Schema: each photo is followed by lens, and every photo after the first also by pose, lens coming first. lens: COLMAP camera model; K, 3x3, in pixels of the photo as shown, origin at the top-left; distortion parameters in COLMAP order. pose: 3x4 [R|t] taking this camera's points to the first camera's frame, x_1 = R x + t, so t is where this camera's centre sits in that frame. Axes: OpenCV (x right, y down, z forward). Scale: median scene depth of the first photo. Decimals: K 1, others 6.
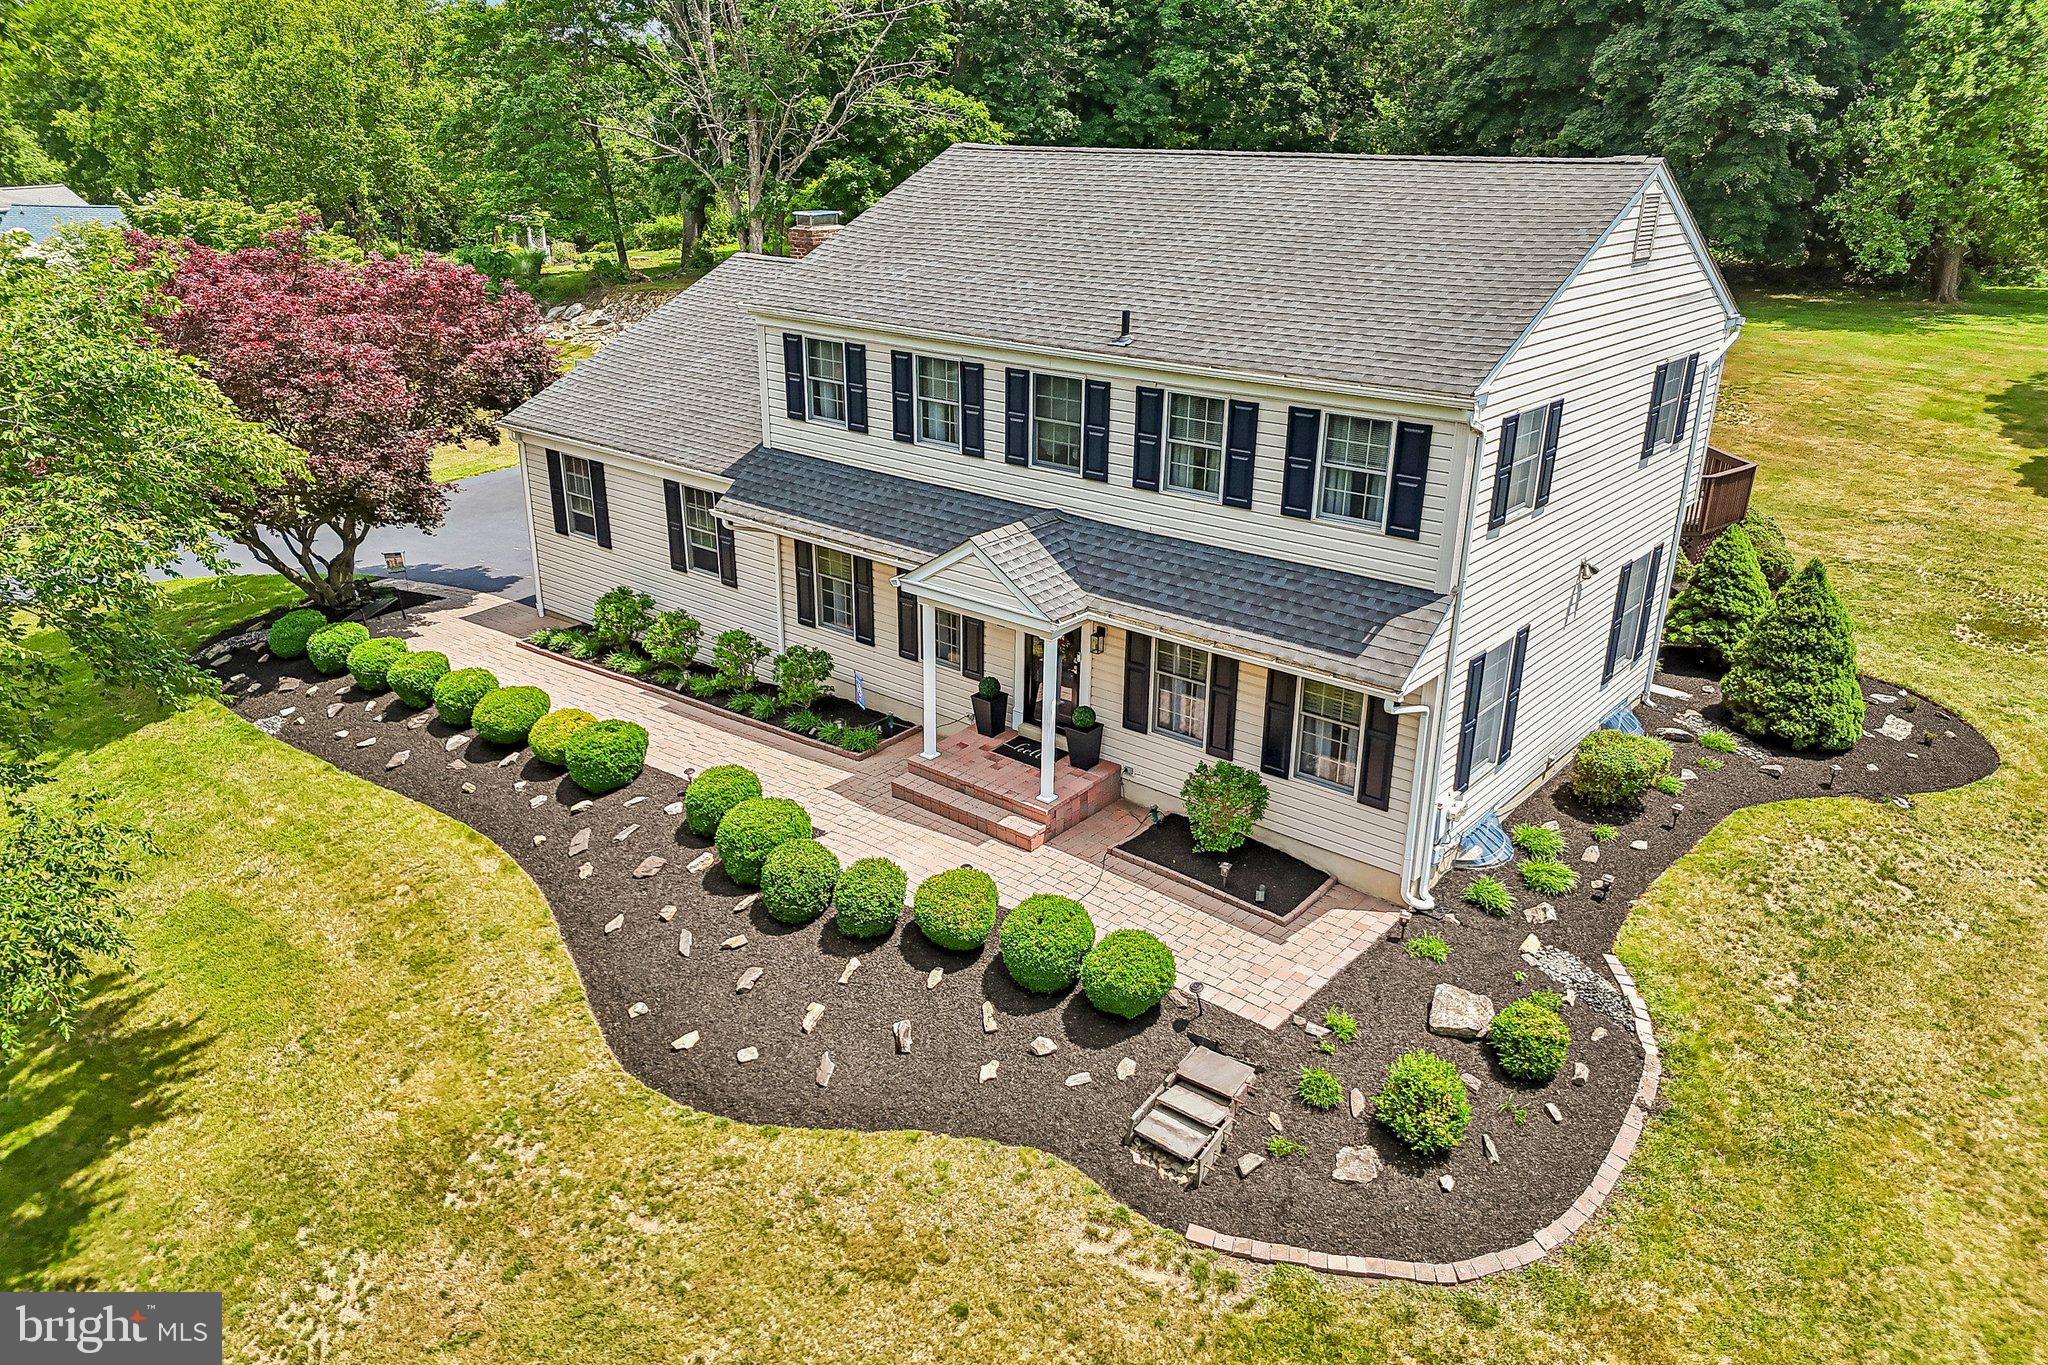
lens RADIAL K [[1442.7, 0, 1031.5], [0, 1442.7, 680.8], [0, 0, 1]] dist [0.071253, -0.068745]
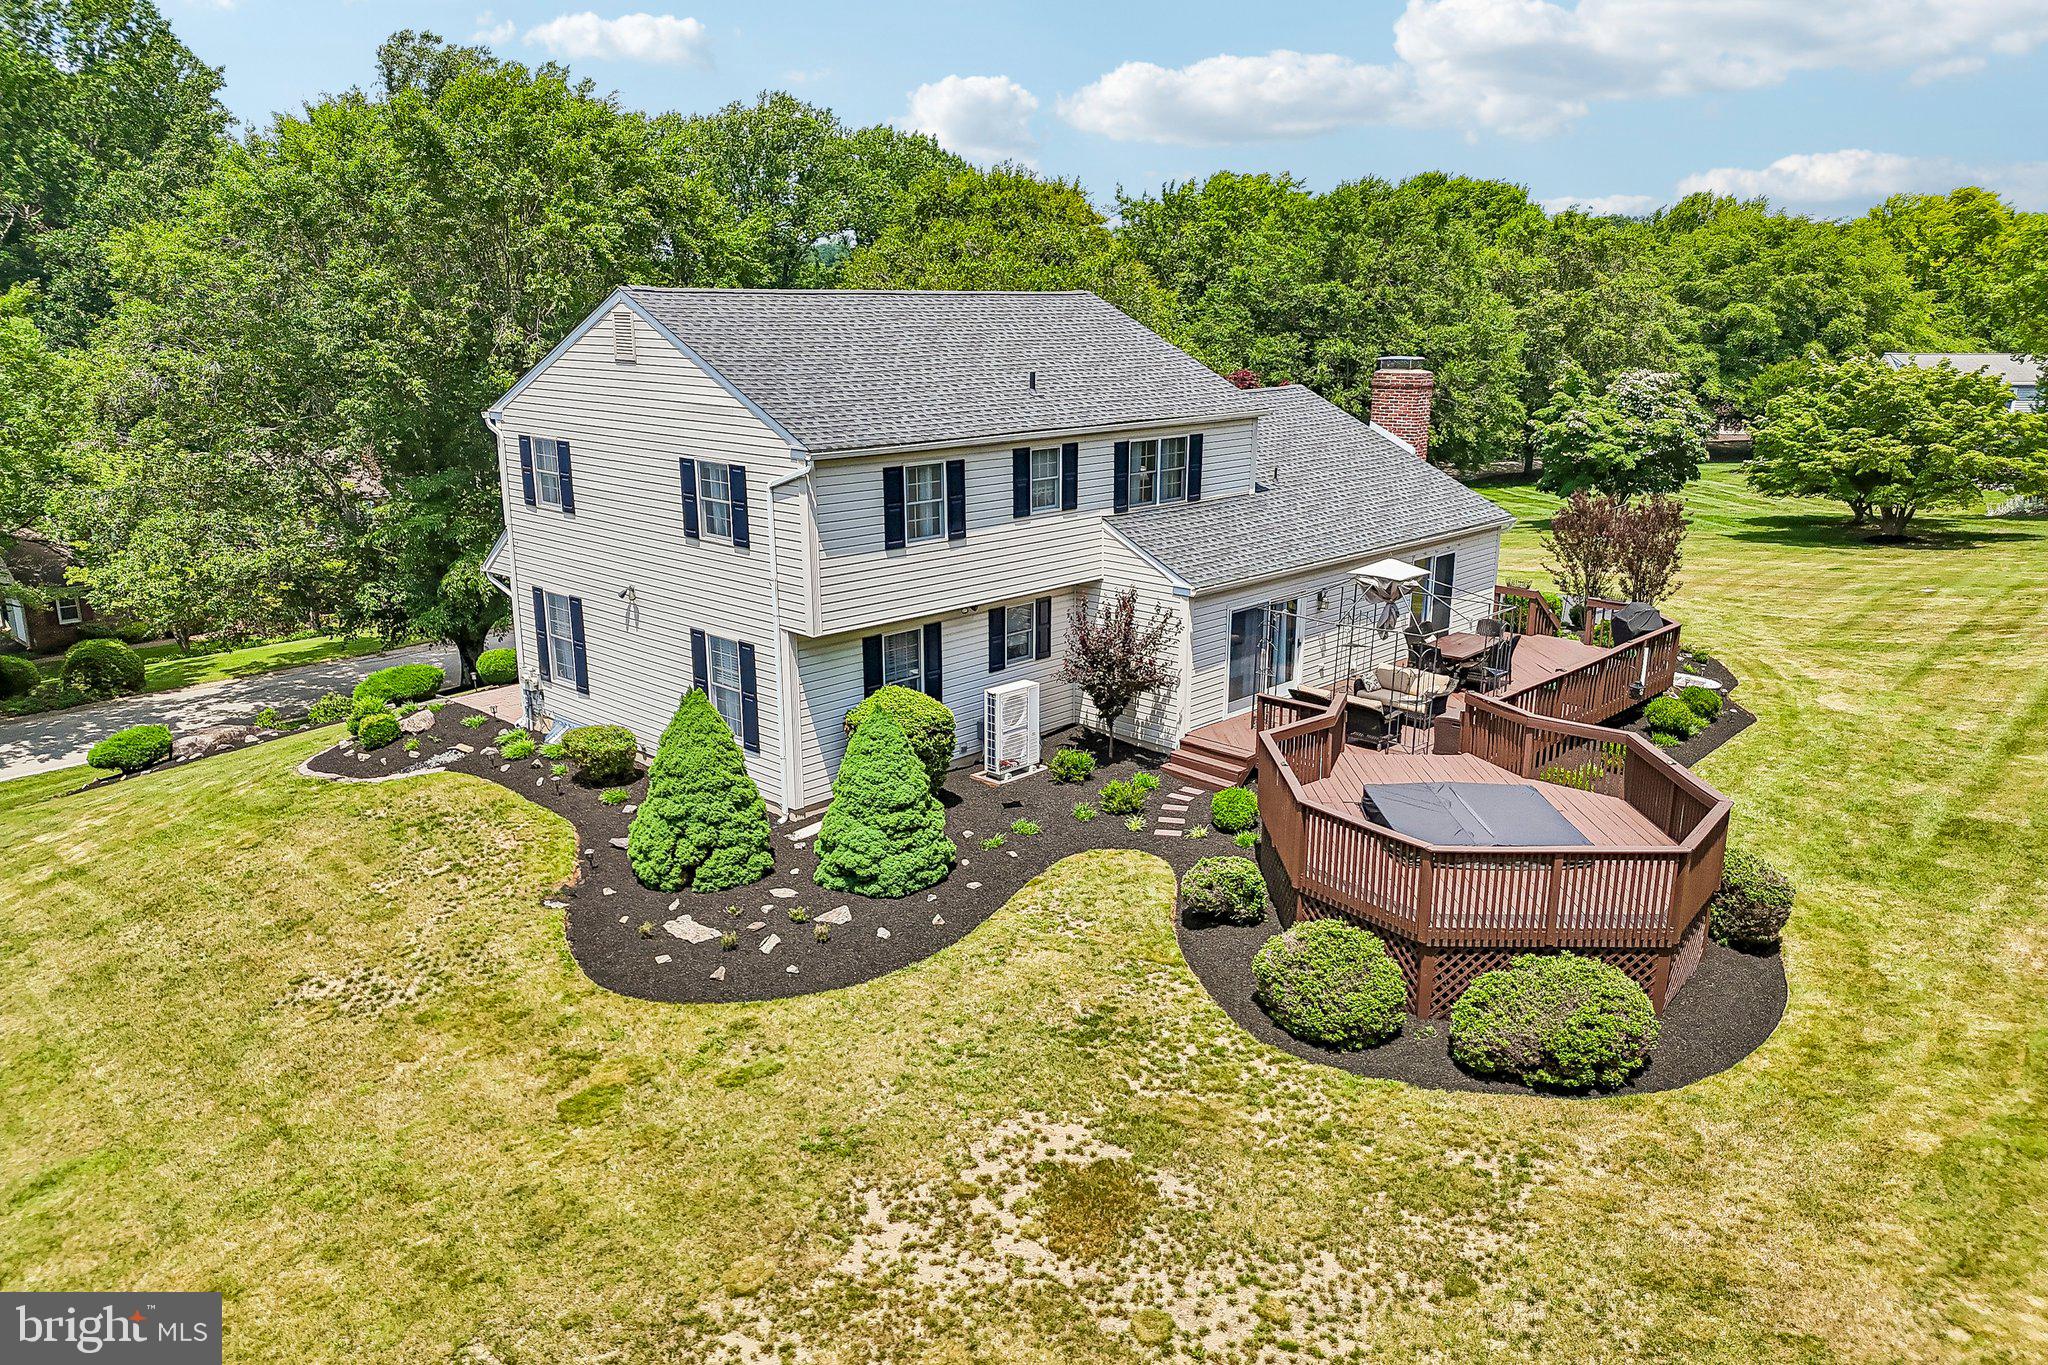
lens RADIAL K [[1442.7, 0, 1031.5], [0, 1442.7, 680.8], [0, 0, 1]] dist [0.071253, -0.068745]
pose [[-0.068943, 0.243510, -0.967445, 1.641659], [-0.358208, 0.899041, 0.251819, -0.464719], [0.931093, 0.363908, 0.025245, 1.339933]]
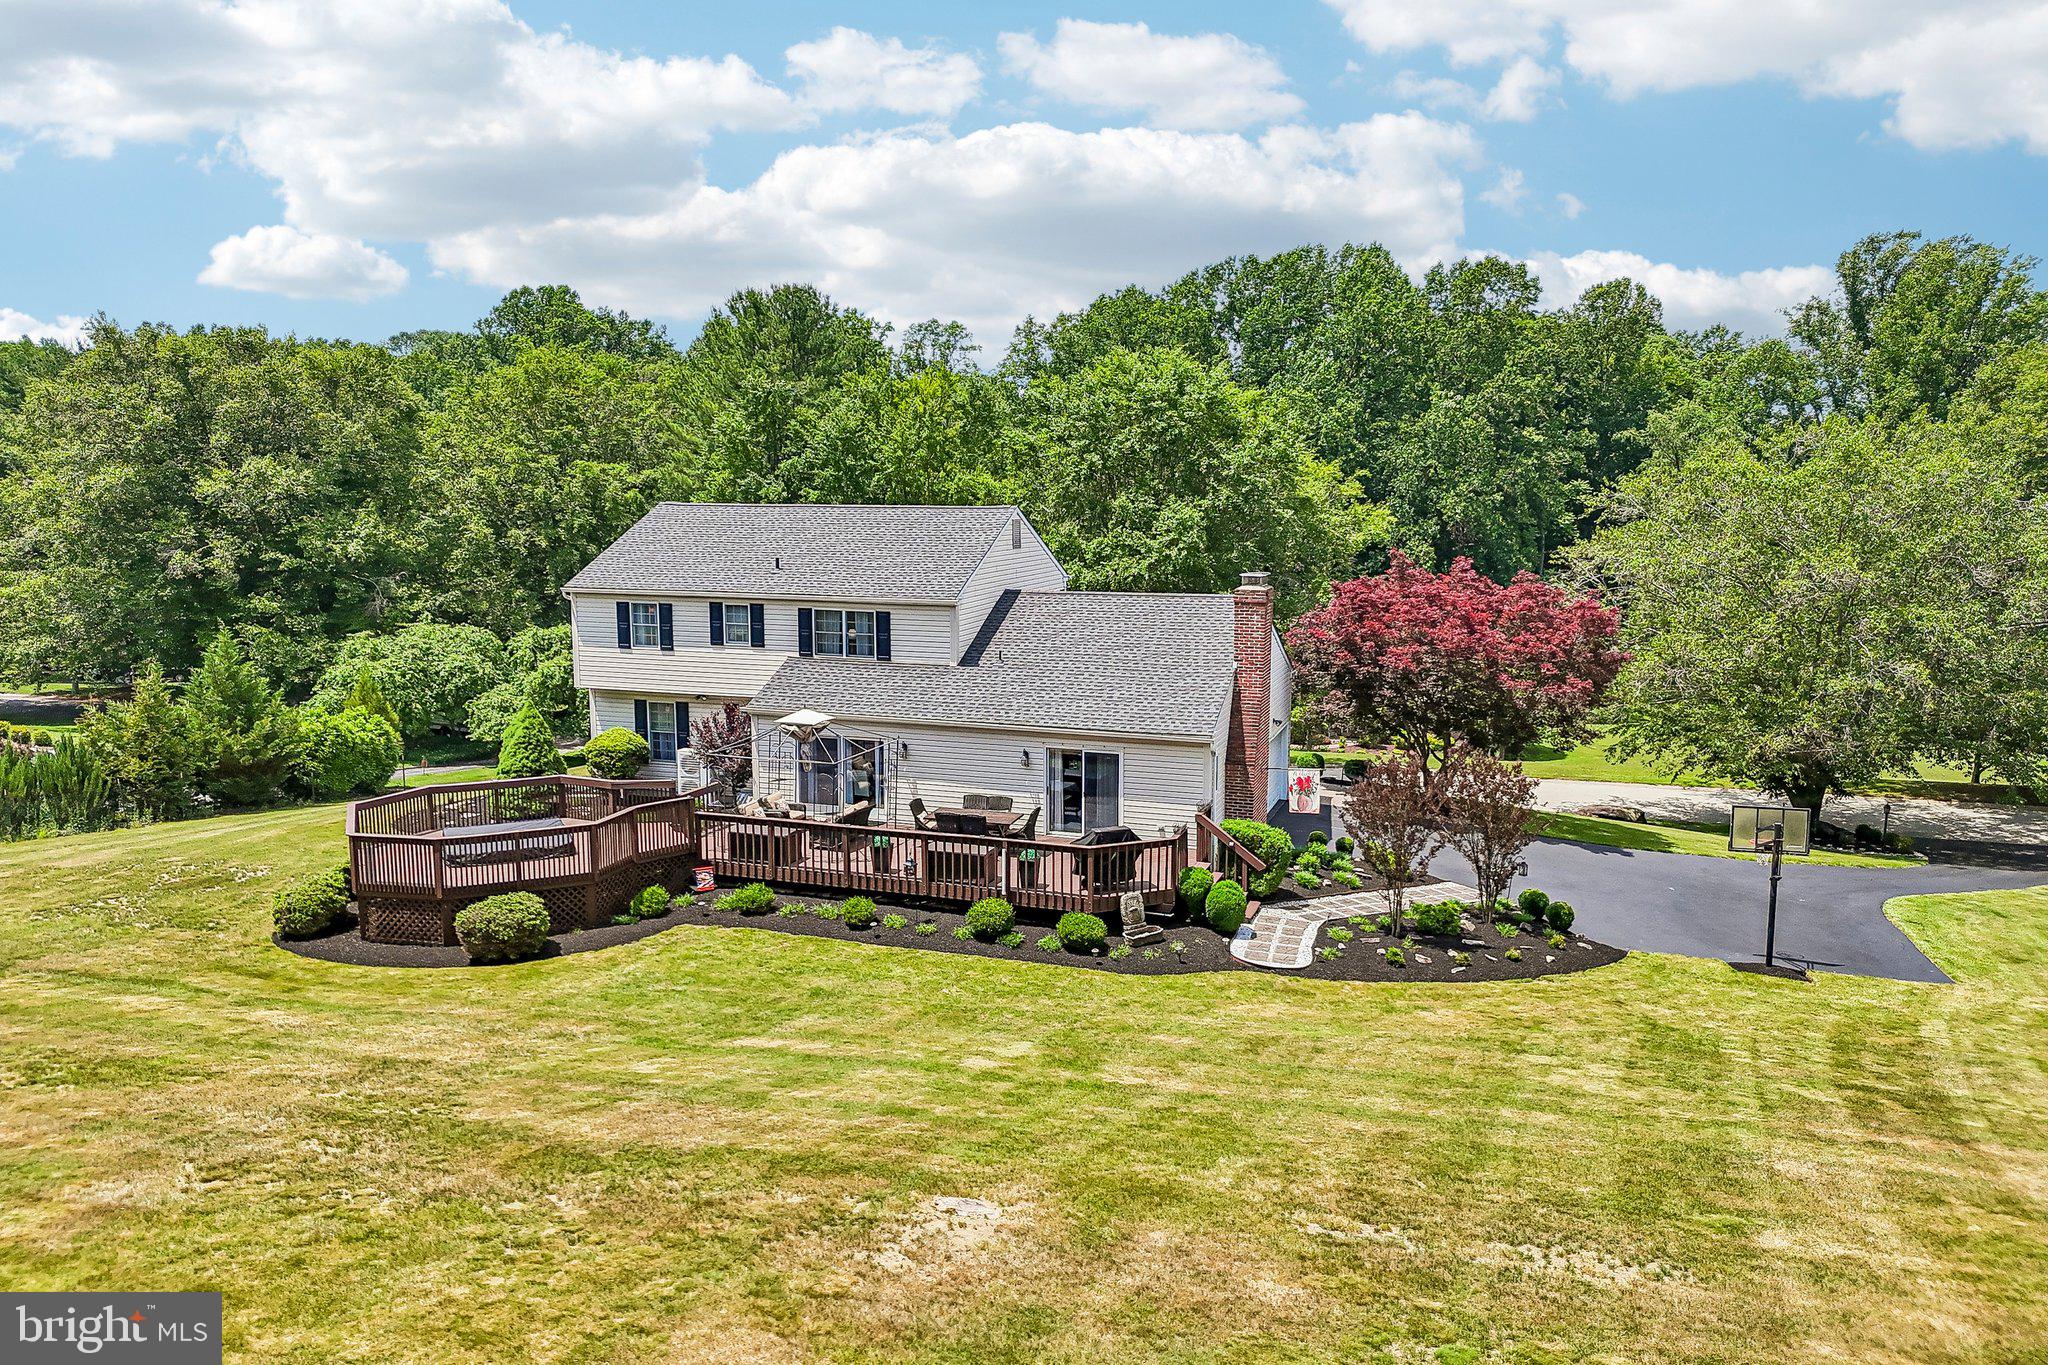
lens RADIAL K [[1442.7, 0, 1031.5], [0, 1442.7, 680.8], [0, 0, 1]] dist [0.071253, -0.068745]
pose [[-0.944459, 0.032212, -0.327048, 0.452723], [-0.127893, 0.880704, 0.456074, -1.315610], [0.302723, 0.472571, -0.827669, 3.414120]]
